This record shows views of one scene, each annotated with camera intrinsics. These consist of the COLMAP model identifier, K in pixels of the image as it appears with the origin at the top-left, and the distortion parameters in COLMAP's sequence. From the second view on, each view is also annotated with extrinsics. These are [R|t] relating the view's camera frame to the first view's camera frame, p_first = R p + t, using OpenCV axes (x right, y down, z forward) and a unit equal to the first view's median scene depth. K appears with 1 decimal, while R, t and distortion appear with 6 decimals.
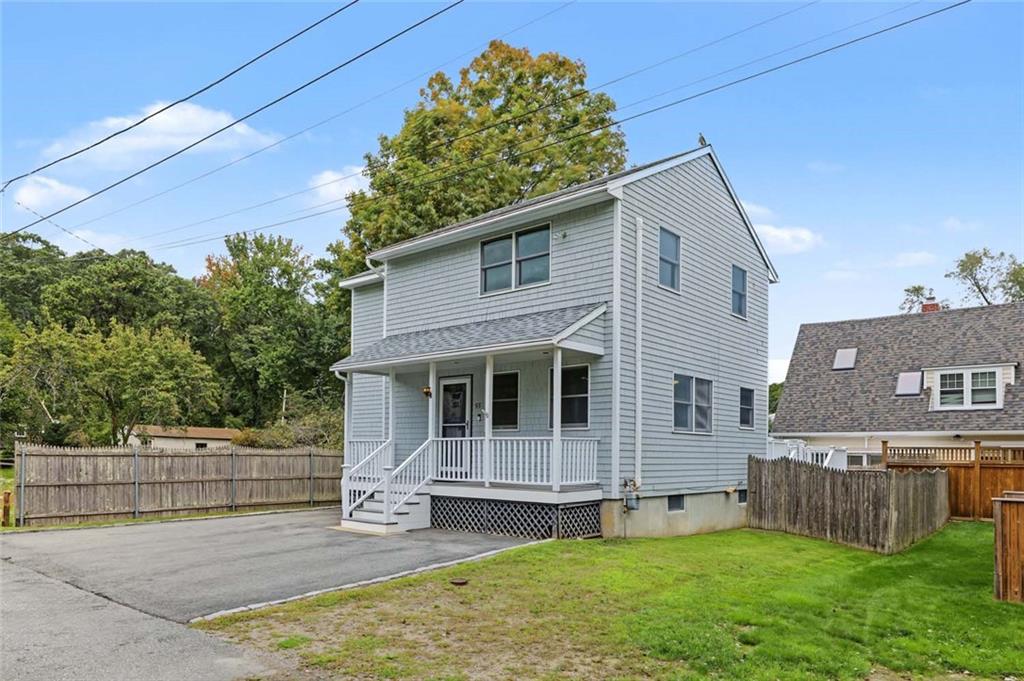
lens RADIAL K [[698.8, 0, 486.2], [0, 698.8, 446.7], [0, 0, 1]] dist [0.002538, 0.000630]
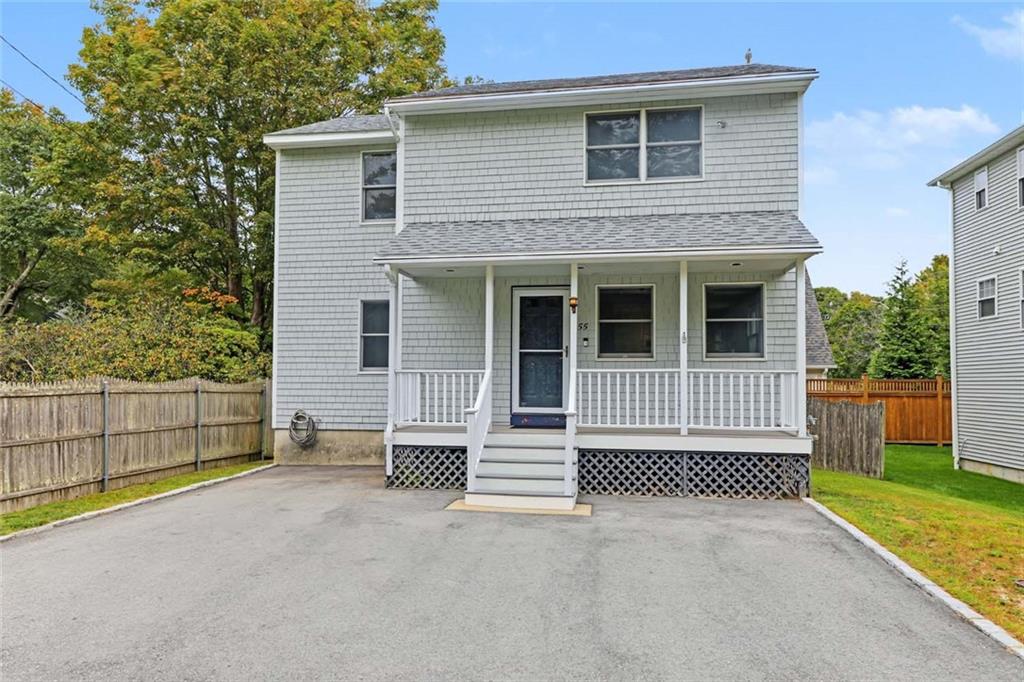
lens RADIAL K [[687.2, 0, 507.9], [0, 687.2, 366.2], [0, 0, 1]] dist [0.002861, 0.000718]
pose [[0.842687, 0.010179, 0.538307, -0.481985], [-0.003504, 0.999904, -0.013421, -0.004997], [-0.538392, 0.009424, 0.842642, 0.410209]]
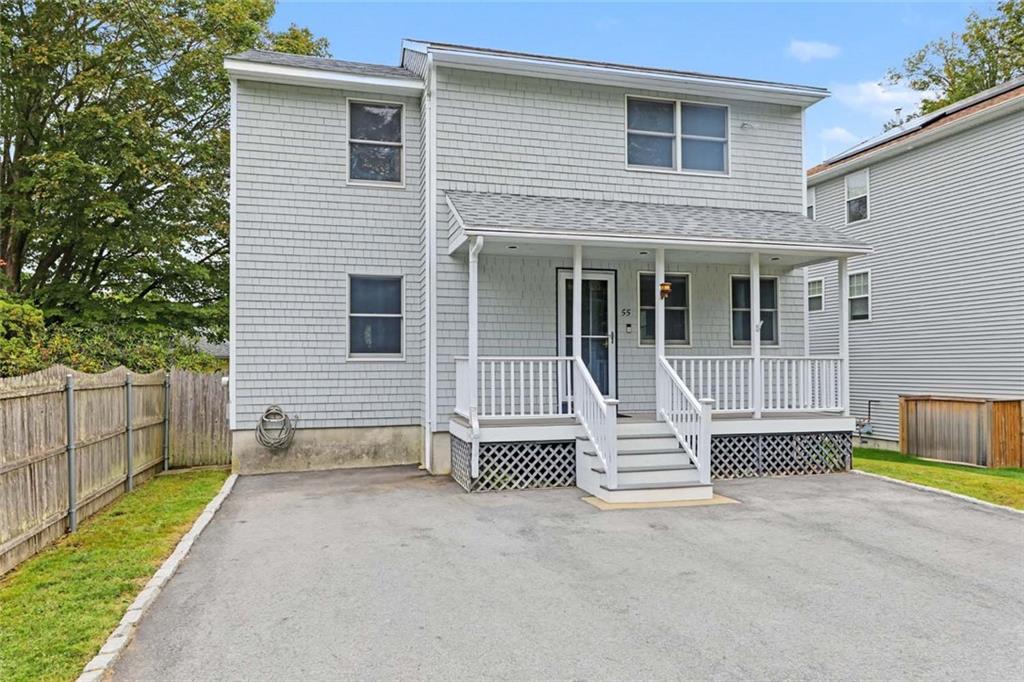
lens RADIAL K [[686.1, 0, 513.7], [0, 686.1, 356.5], [0, 0, 1]] dist [0.002537, 0.002821]
pose [[0.543491, 0.002591, 0.839411, -0.694451], [-0.000018, 0.999995, -0.003075, -0.008751], [-0.839415, 0.001656, 0.543489, 0.696248]]
